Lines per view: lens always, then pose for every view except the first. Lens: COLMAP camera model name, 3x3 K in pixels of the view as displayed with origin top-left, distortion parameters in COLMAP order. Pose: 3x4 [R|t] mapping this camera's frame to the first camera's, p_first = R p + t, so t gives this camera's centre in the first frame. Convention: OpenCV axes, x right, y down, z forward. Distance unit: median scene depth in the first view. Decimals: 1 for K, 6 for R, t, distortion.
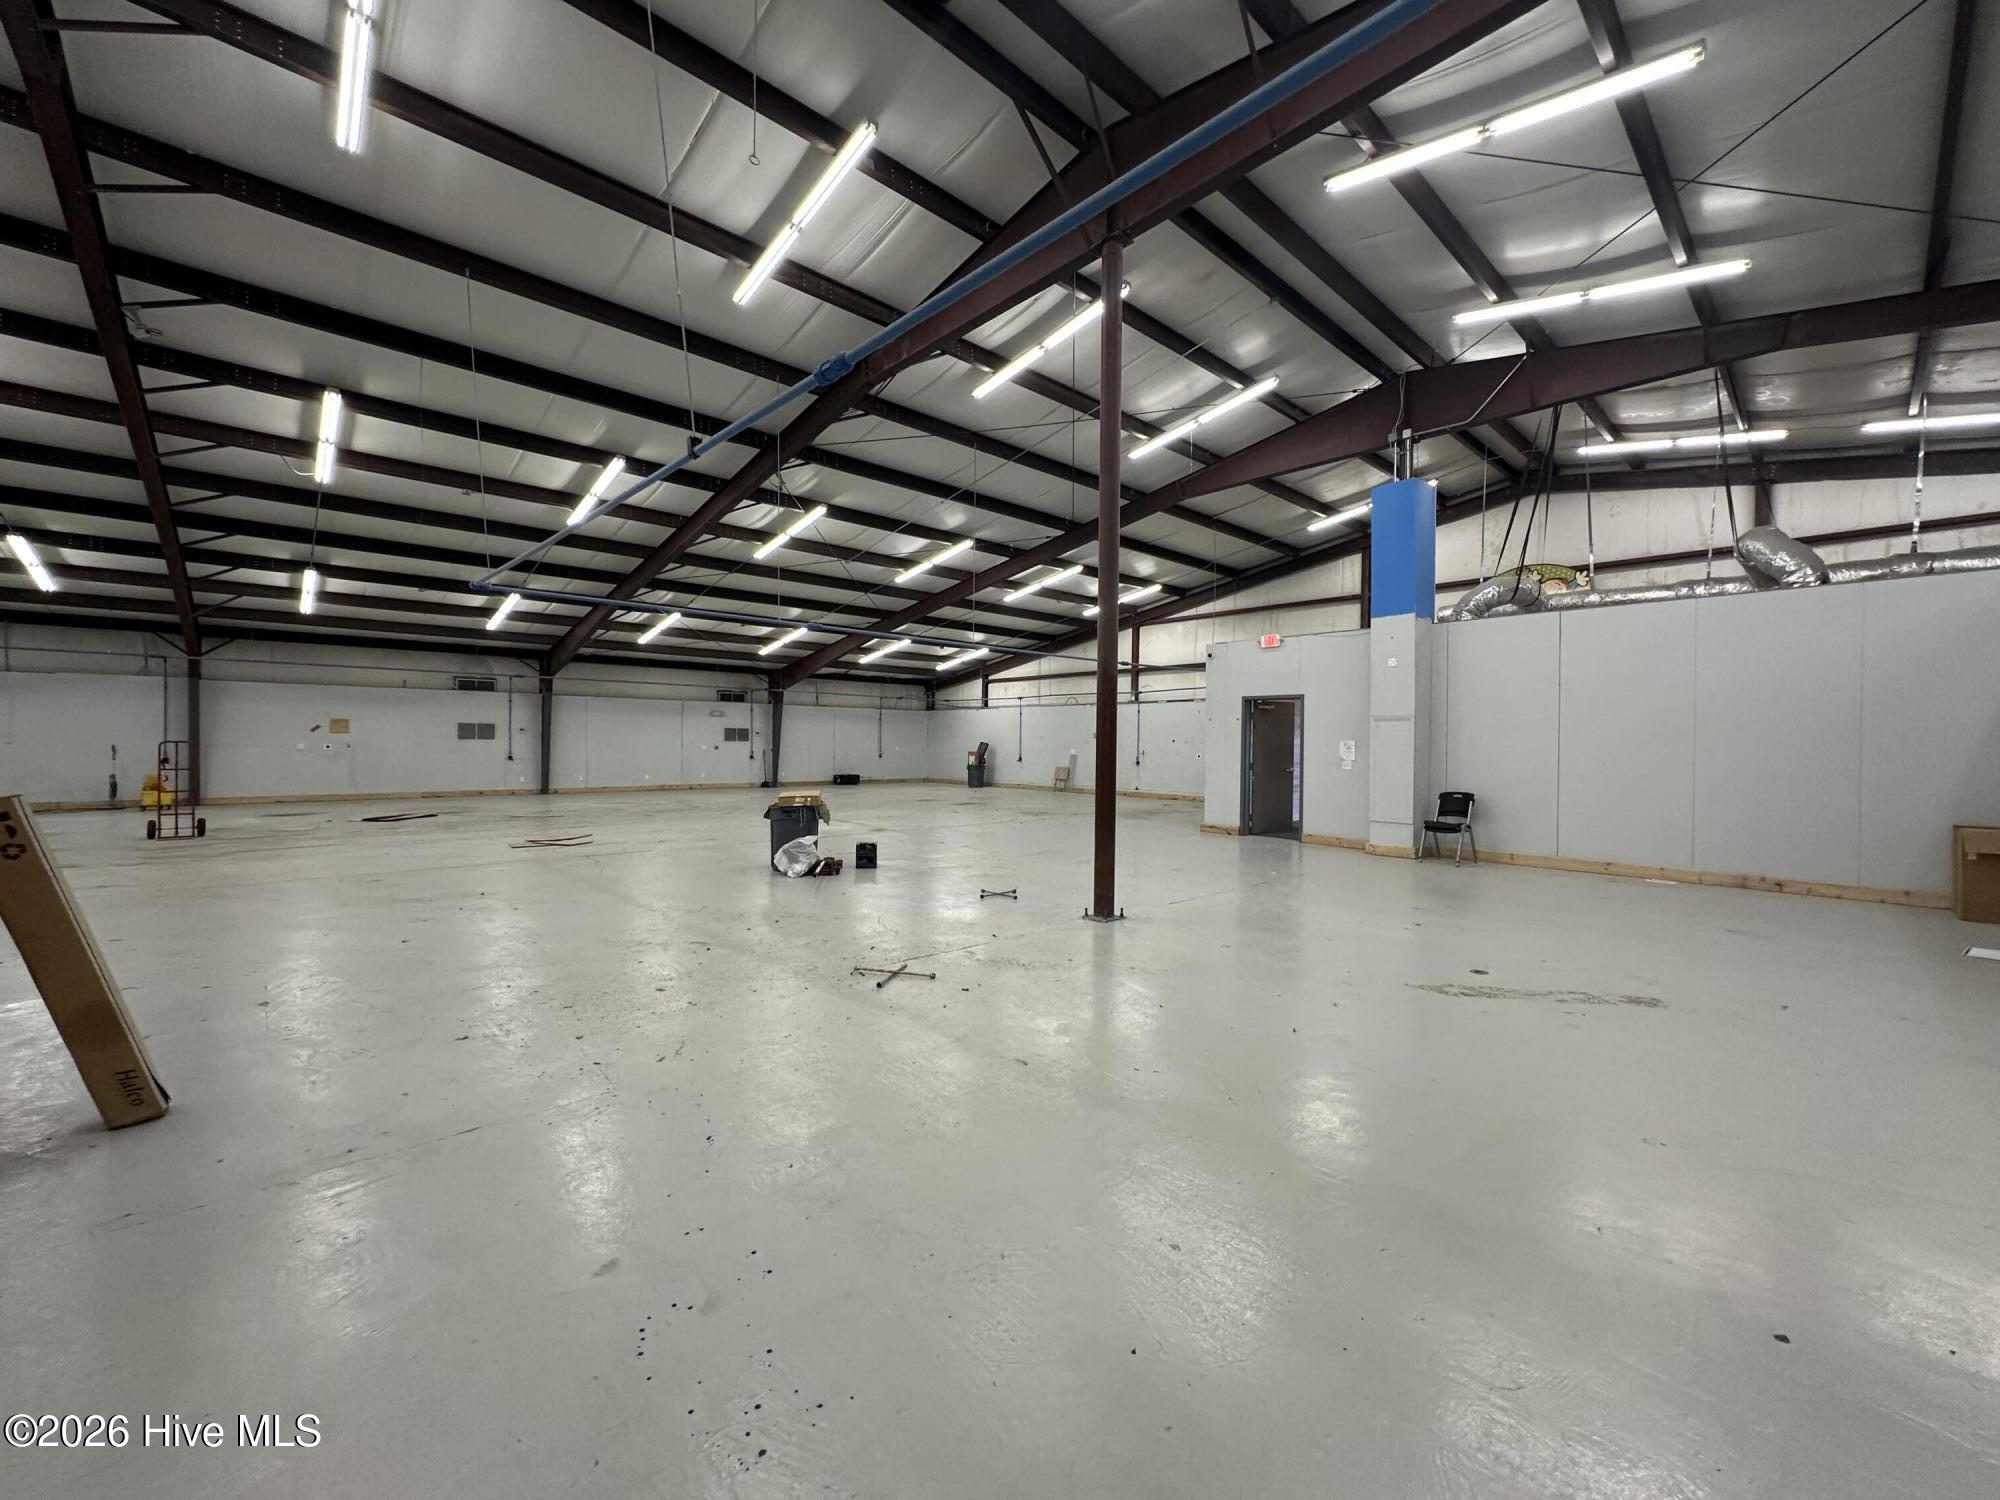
lens RADIAL K [[797.1, 0, 1000.0], [0, 797.1, 750.0], [0, 0, 1]] dist [-0.003577, 0.000673]
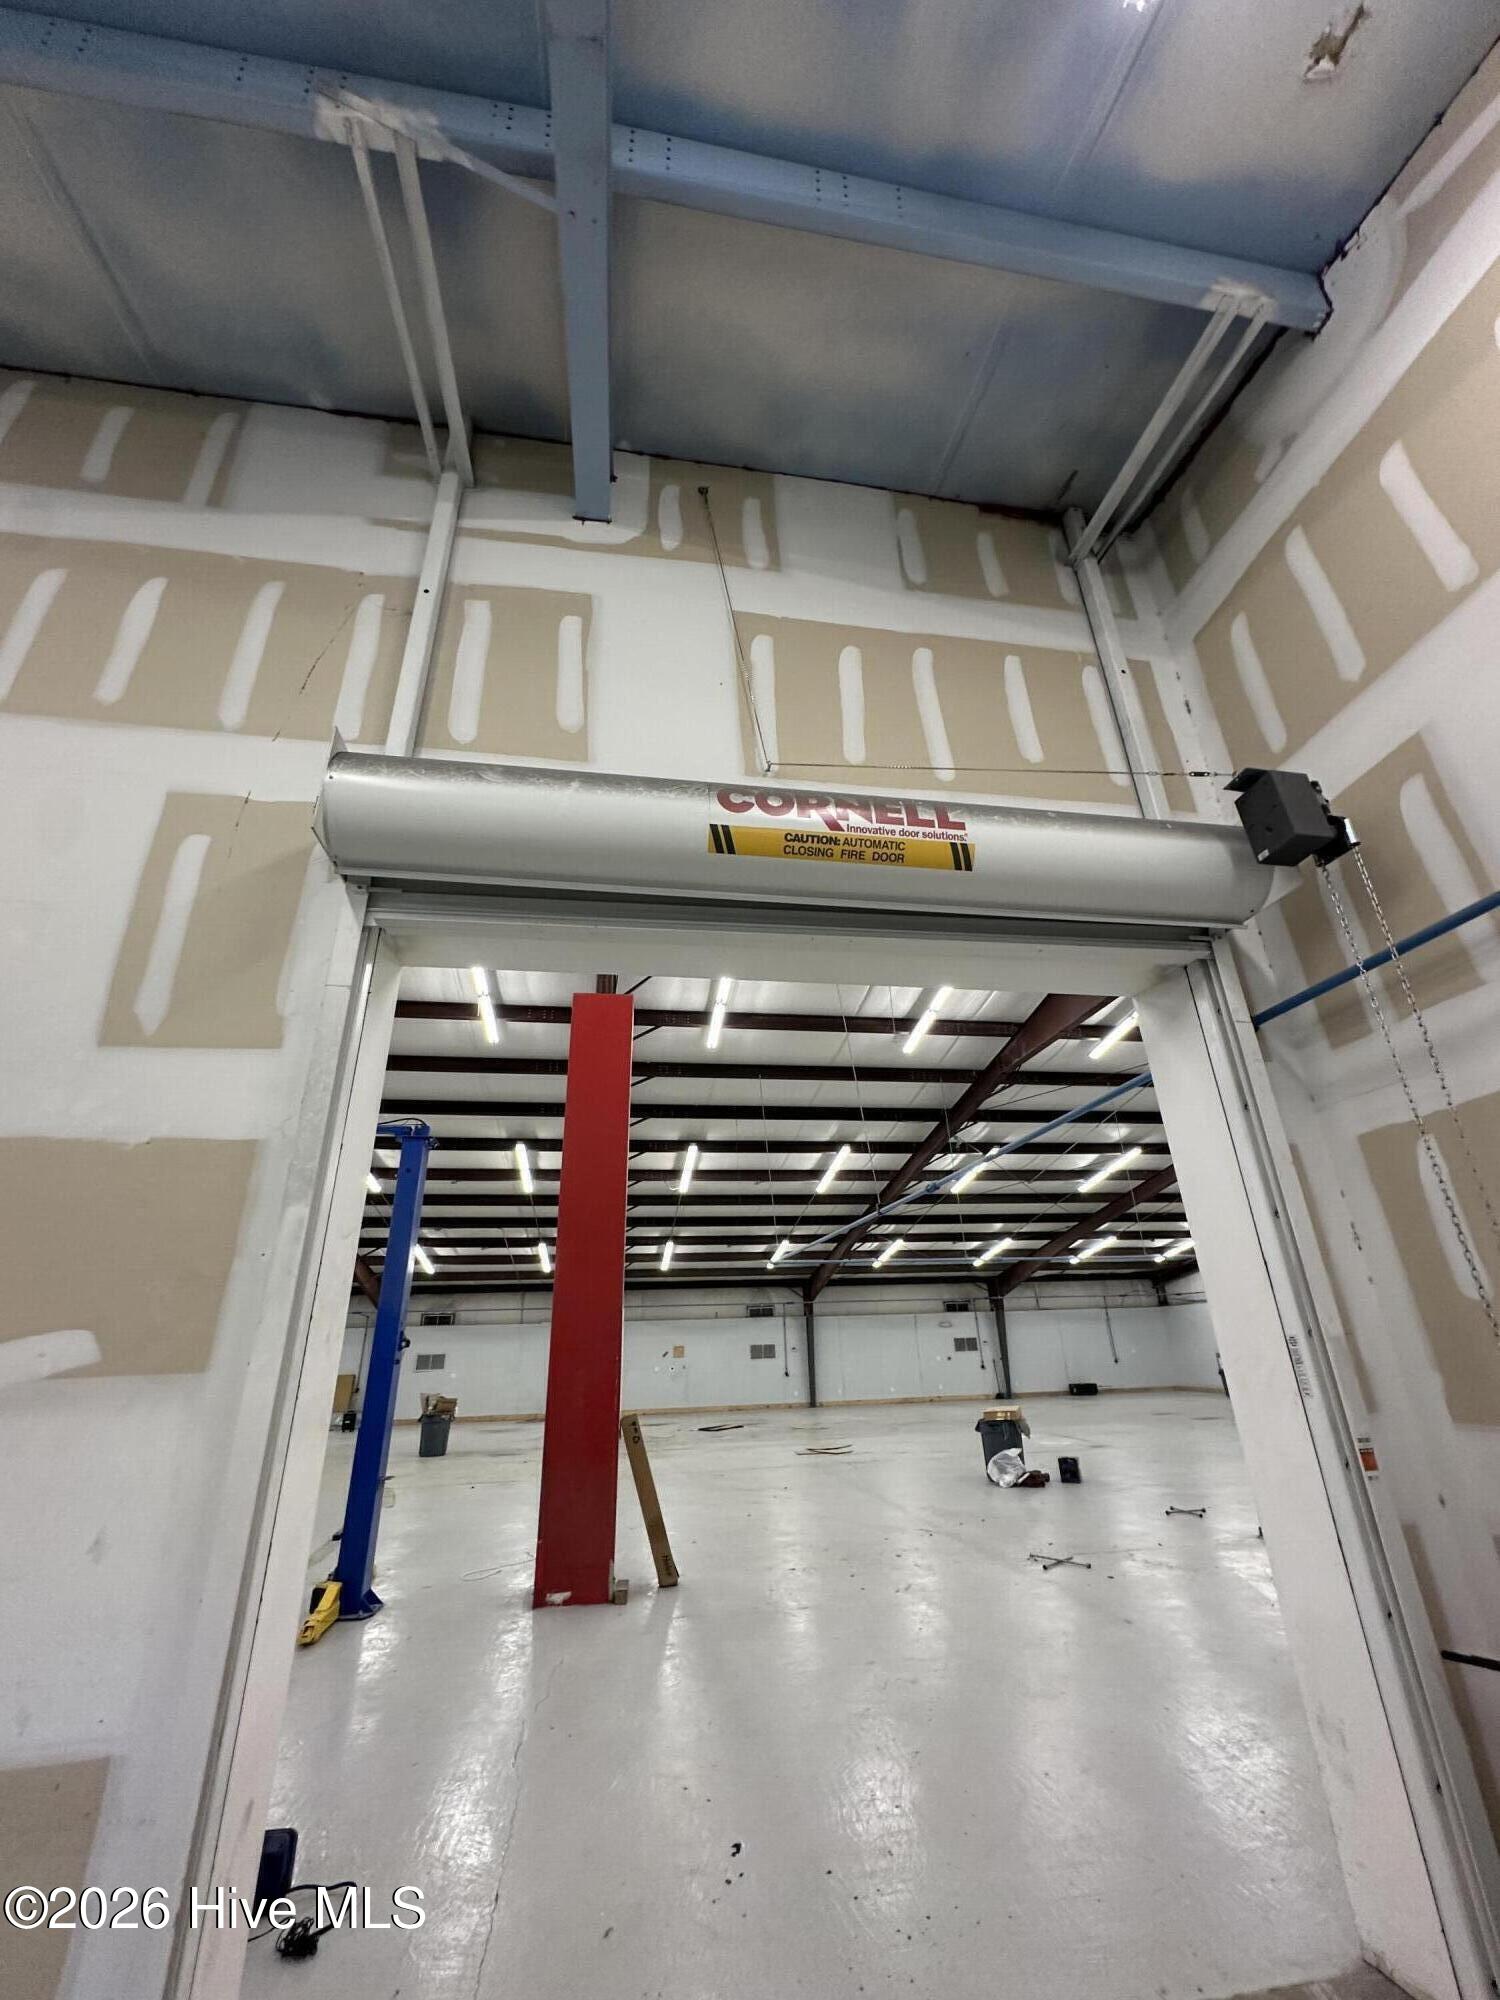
lens RADIAL K [[797.1, 0, 750.0], [0, 797.1, 1000.0], [0, 0, 1]] dist [-0.003577, 0.000673]
pose [[0.834188, -0.251590, -0.490747, 0.078812], [0.032725, 0.910887, -0.411355, -0.011575], [0.550509, 0.327088, 0.768085, -0.151456]]
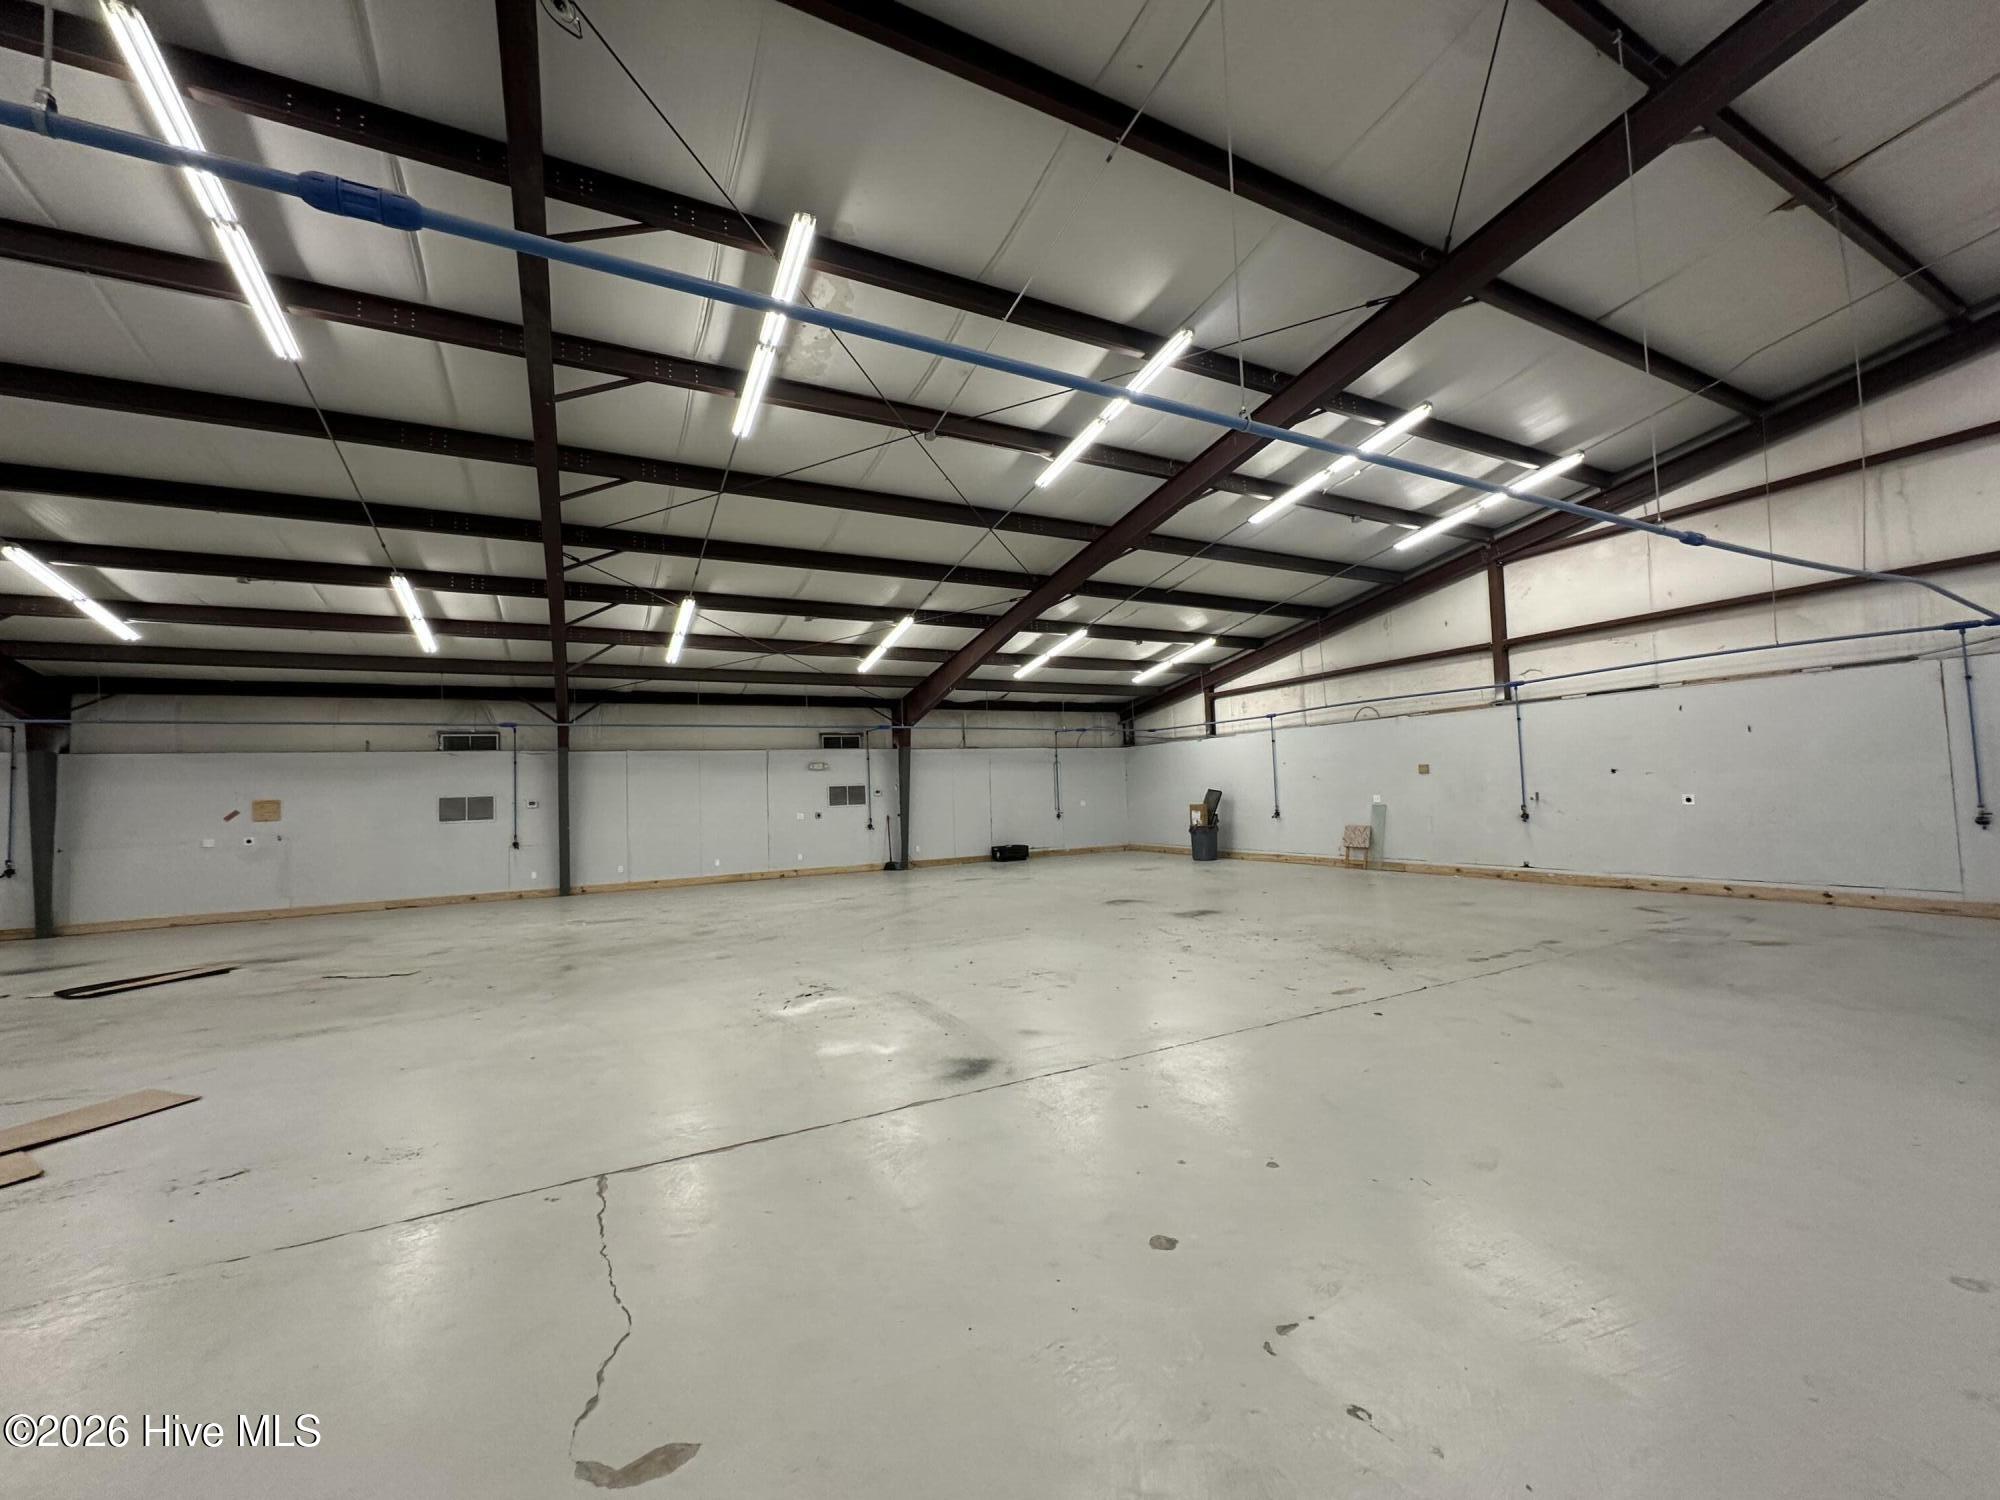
lens RADIAL K [[797.1, 0, 1000.0], [0, 797.1, 750.0], [0, 0, 1]] dist [-0.003577, 0.000673]
pose [[0.965589, -0.058342, -0.253445, -0.027093], [0.043195, 0.996955, -0.064929, -0.008702], [0.256461, 0.051747, 0.965168, 0.411398]]
